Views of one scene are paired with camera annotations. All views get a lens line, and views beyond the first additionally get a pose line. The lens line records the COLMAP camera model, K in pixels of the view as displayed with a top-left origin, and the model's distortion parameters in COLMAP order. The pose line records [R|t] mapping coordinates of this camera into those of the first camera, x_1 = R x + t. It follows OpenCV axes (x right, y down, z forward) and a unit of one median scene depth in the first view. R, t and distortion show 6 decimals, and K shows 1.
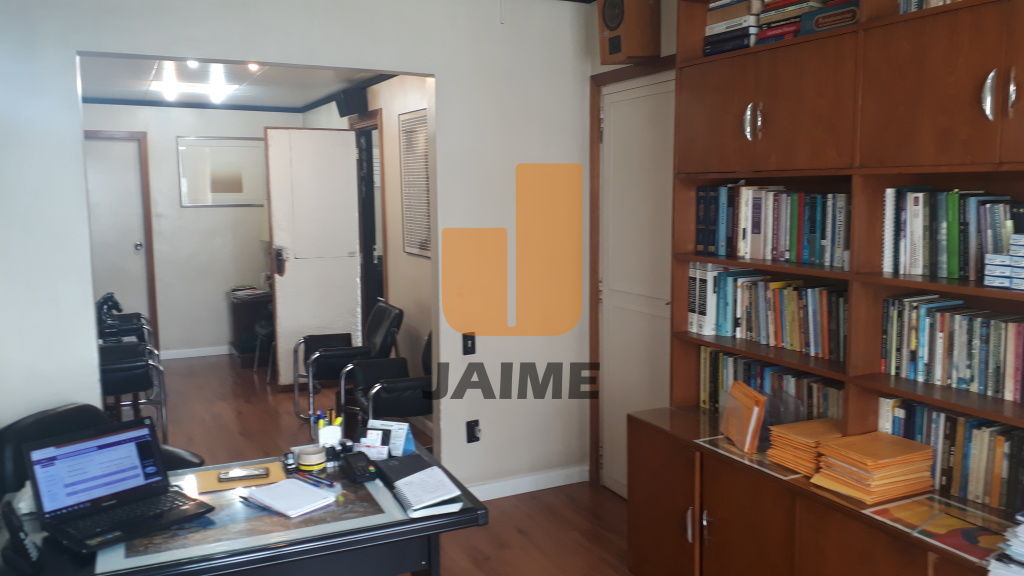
lens RADIAL K [[819.2, 0, 512.0], [0, 819.2, 288.0], [0, 0, 1]] dist [0.184068, -0.369629]
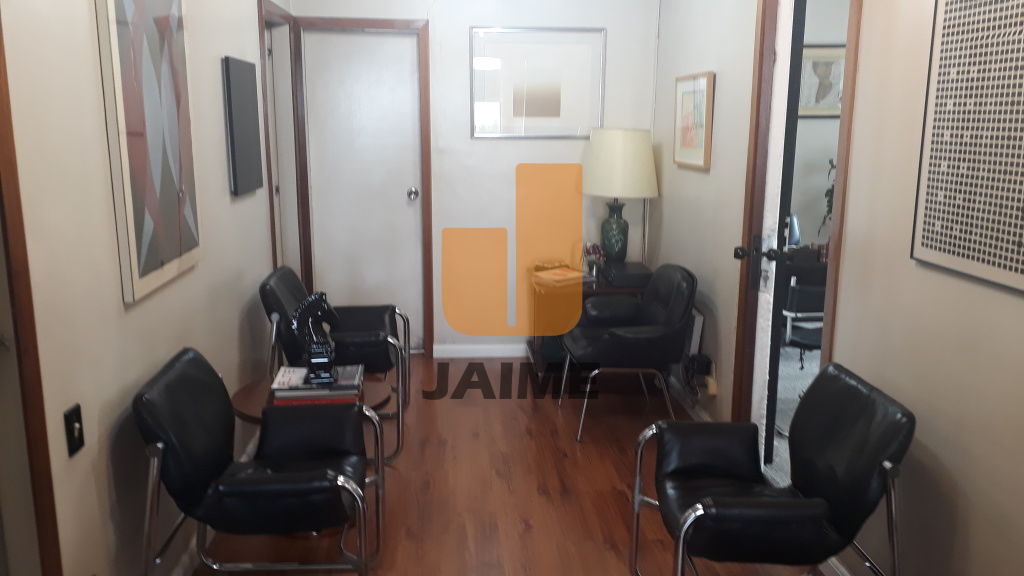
lens RADIAL K [[819.2, 0, 512.0], [0, 819.2, 288.0], [0, 0, 1]] dist [0.184068, -0.369629]
pose [[0.931463, 0.087723, -0.353103, -0.124096], [-0.058868, 0.994048, 0.091666, -0.041240], [0.359043, -0.064597, 0.931083, 0.395121]]
